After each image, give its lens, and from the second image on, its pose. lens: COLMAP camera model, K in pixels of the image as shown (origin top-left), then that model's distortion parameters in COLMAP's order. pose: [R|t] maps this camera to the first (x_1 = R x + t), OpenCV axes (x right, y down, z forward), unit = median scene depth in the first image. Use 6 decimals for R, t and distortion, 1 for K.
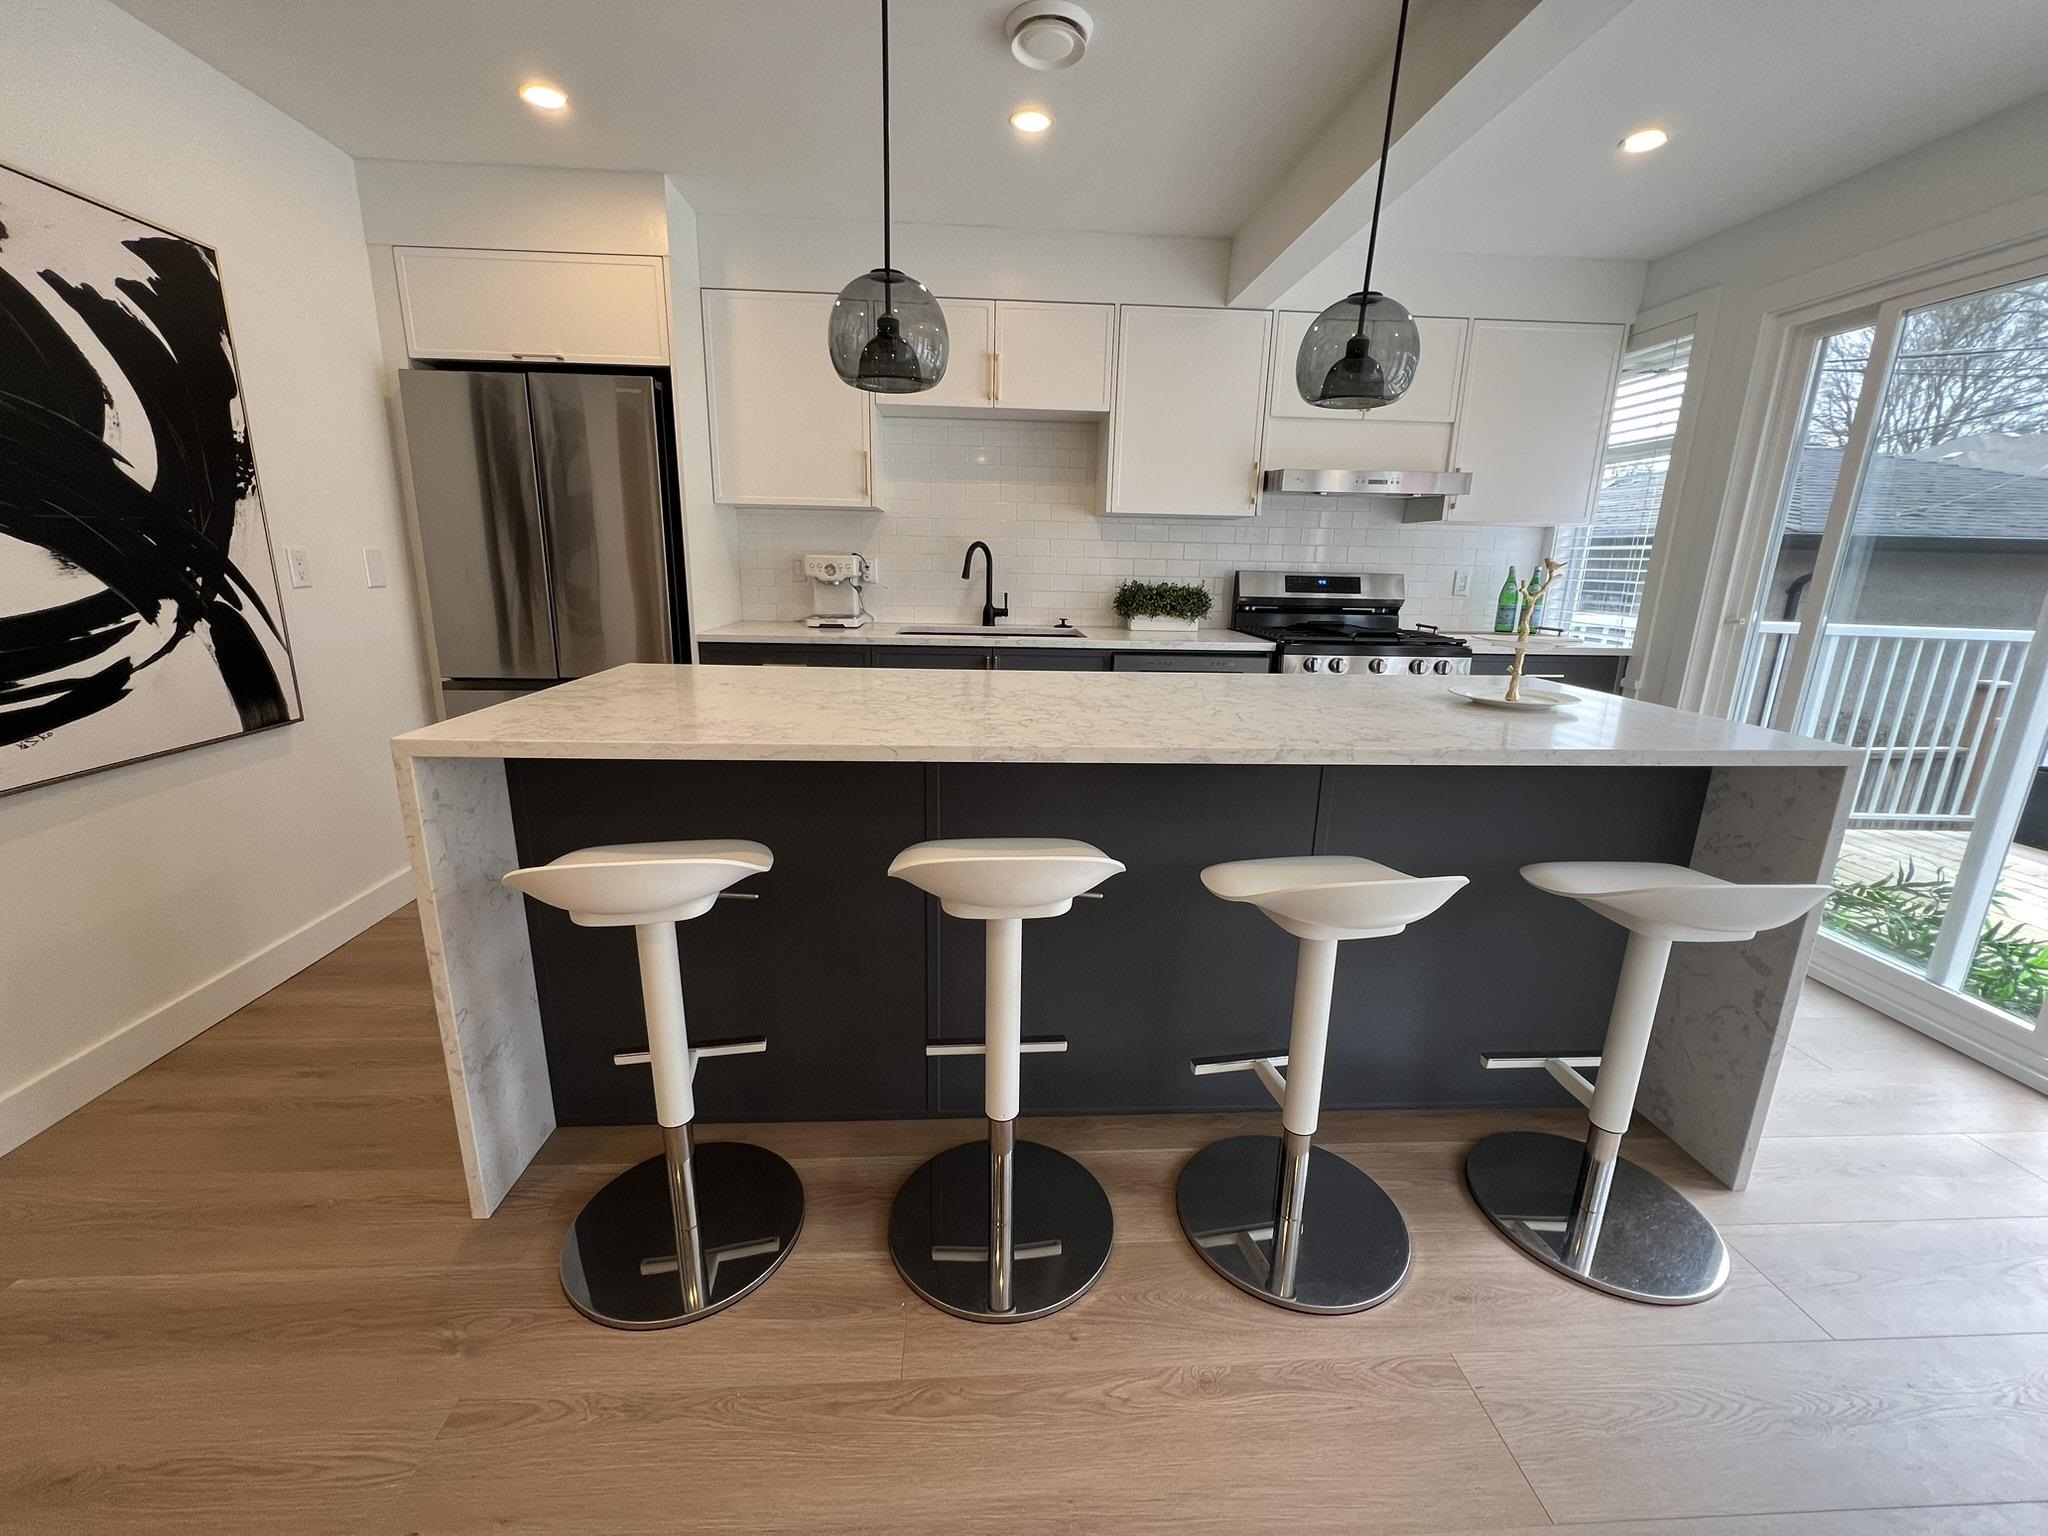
lens RADIAL K [[823.9, 0, 1019.4], [0, 823.9, 760.3], [0, 0, 1]] dist [0.002035, 0.000495]
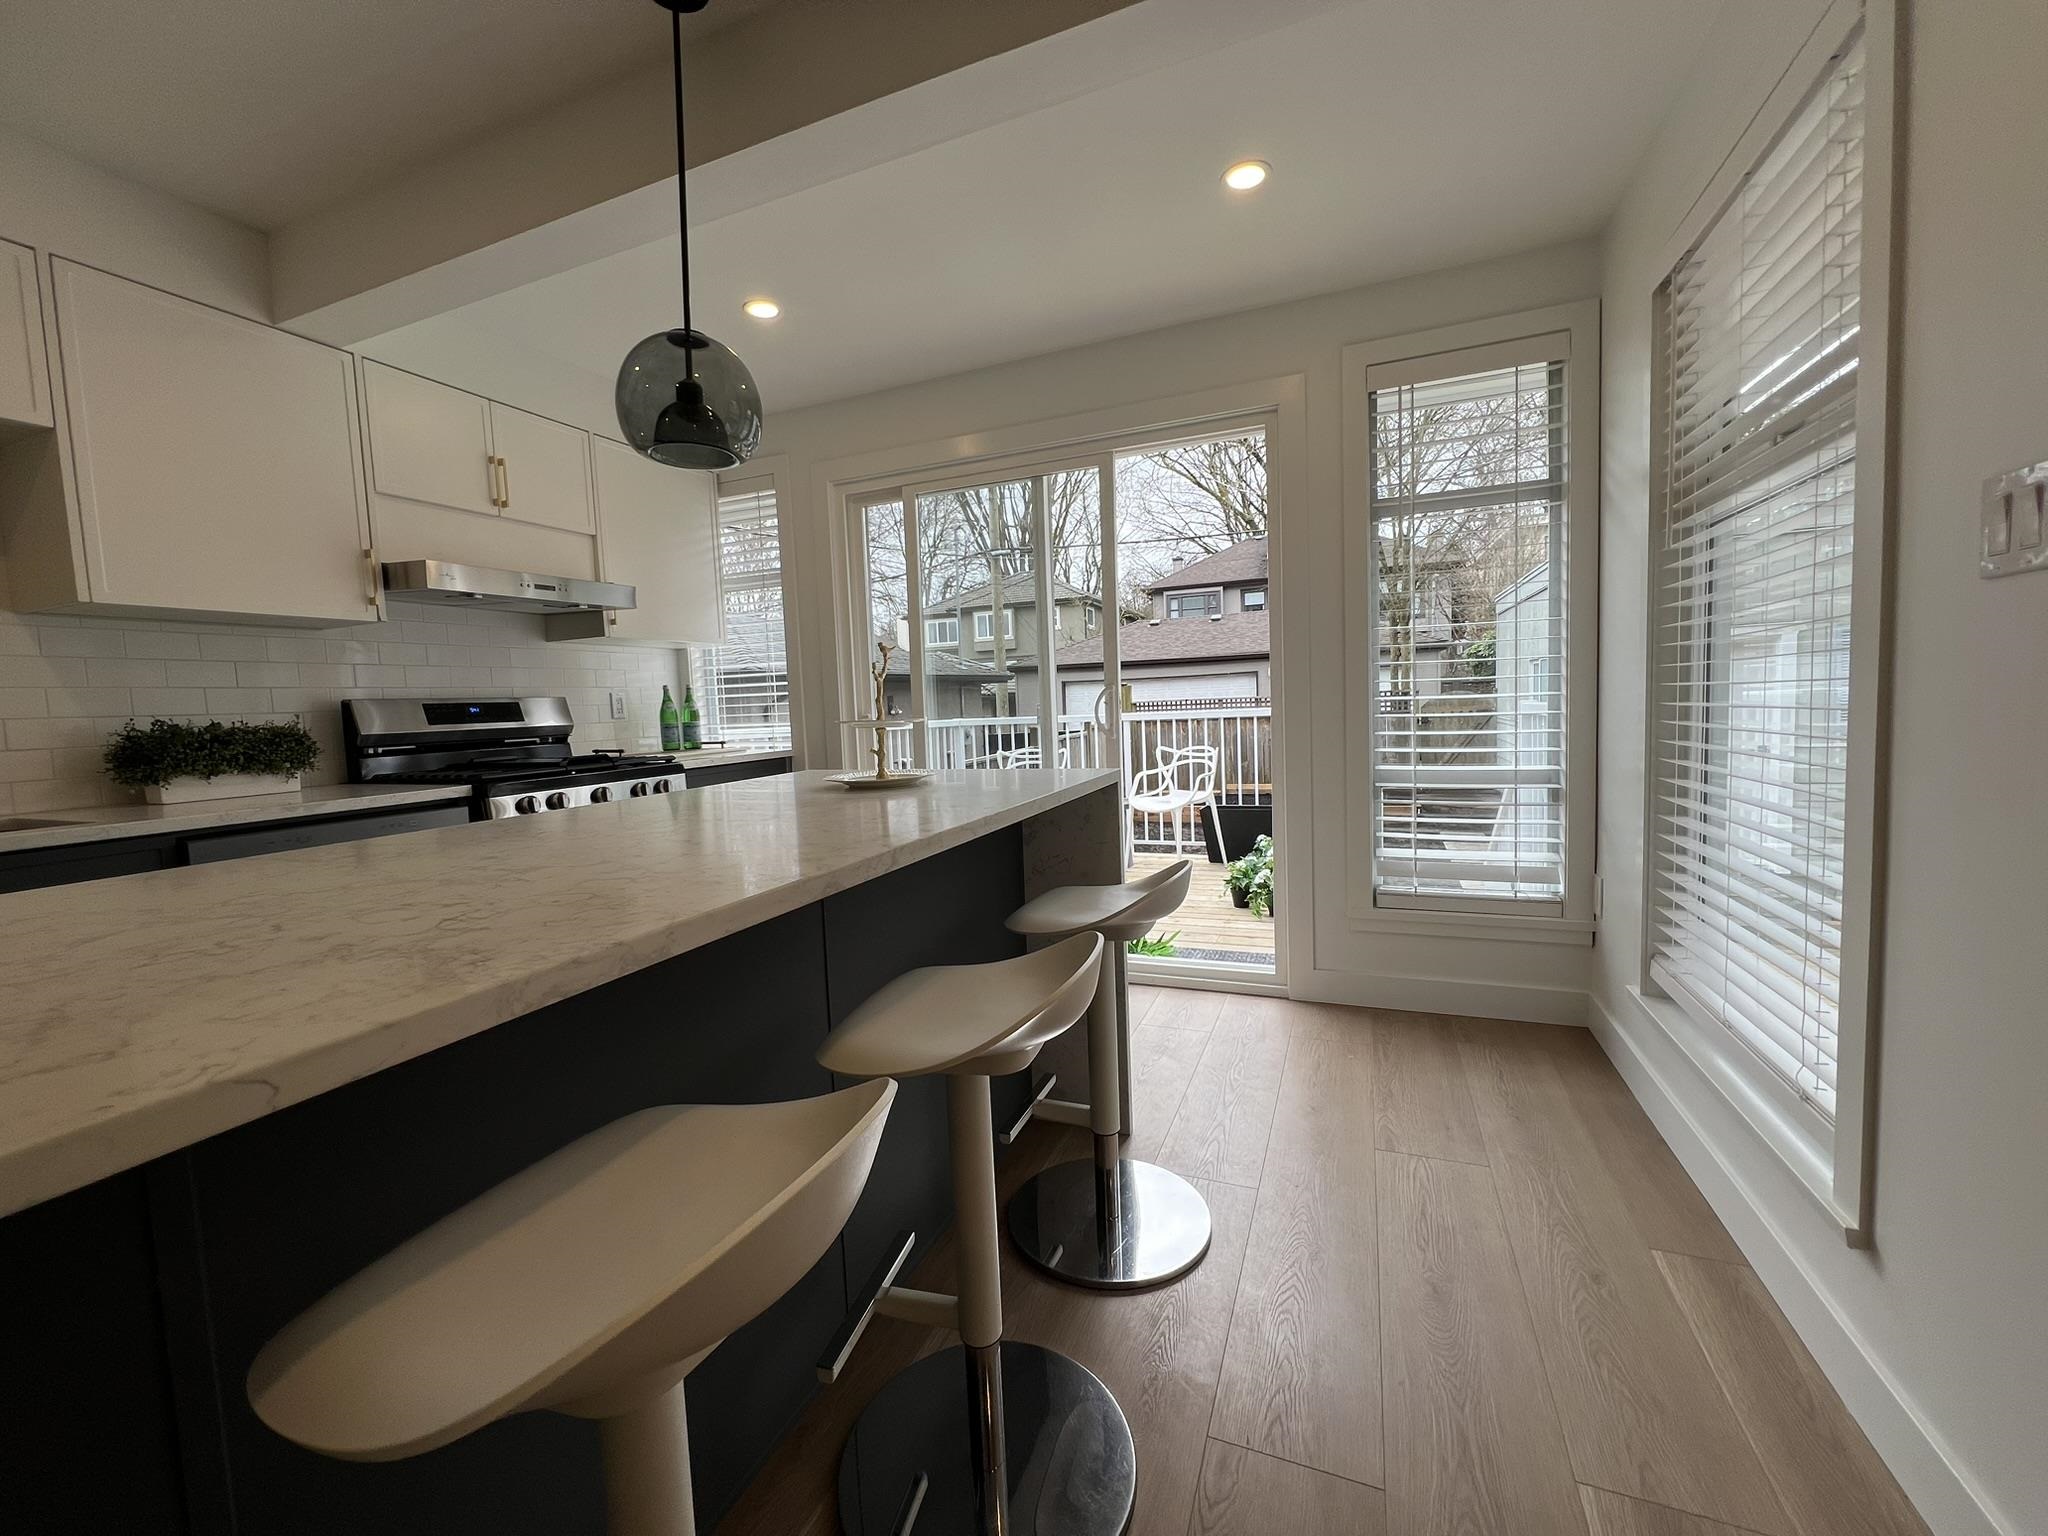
lens RADIAL K [[823.9, 0, 1015.6], [0, 823.9, 762.3], [0, 0, 1]] dist [0.002035, 0.000495]
pose [[0.437842, -0.104853, 0.892917, -0.132609], [0.263539, 0.964517, -0.015965, -0.019858], [-0.859559, 0.242309, 0.449939, 0.234080]]
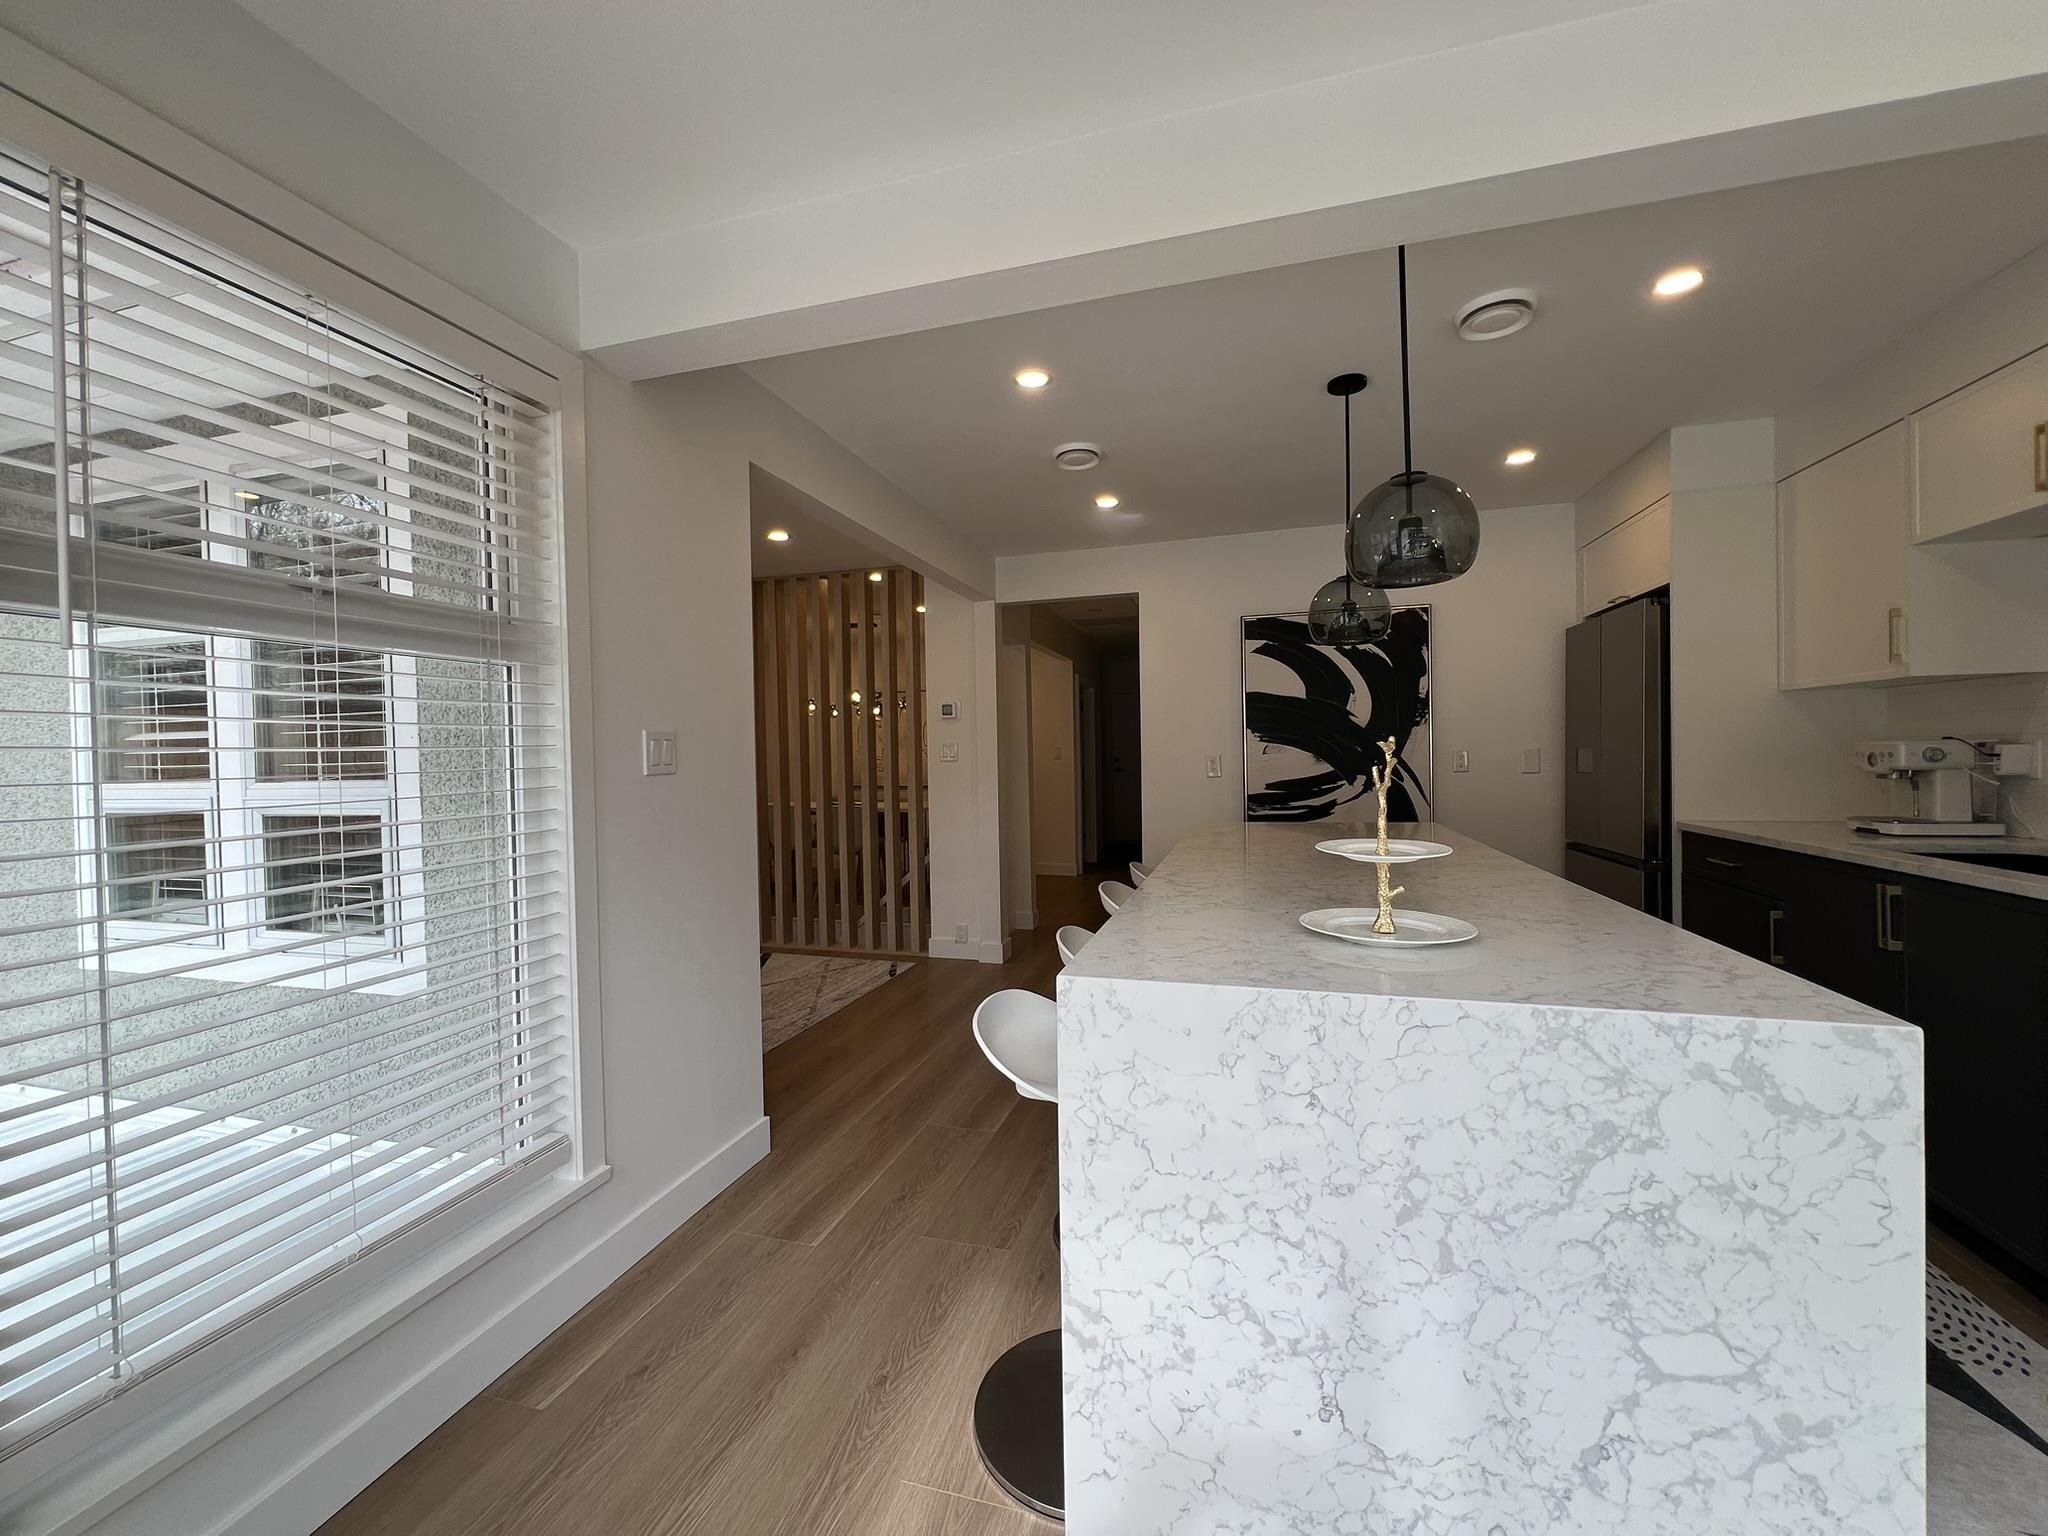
lens RADIAL K [[820.5, 0, 1022.6], [0, 820.5, 768.6], [0, 0, 1]] dist [-0.000829, 0.000063]
pose [[-0.353424, -0.000554, -0.935463, 0.785791], [-0.213997, 0.973530, 0.080273, -0.117455], [0.910657, 0.228557, -0.344187, 0.560964]]
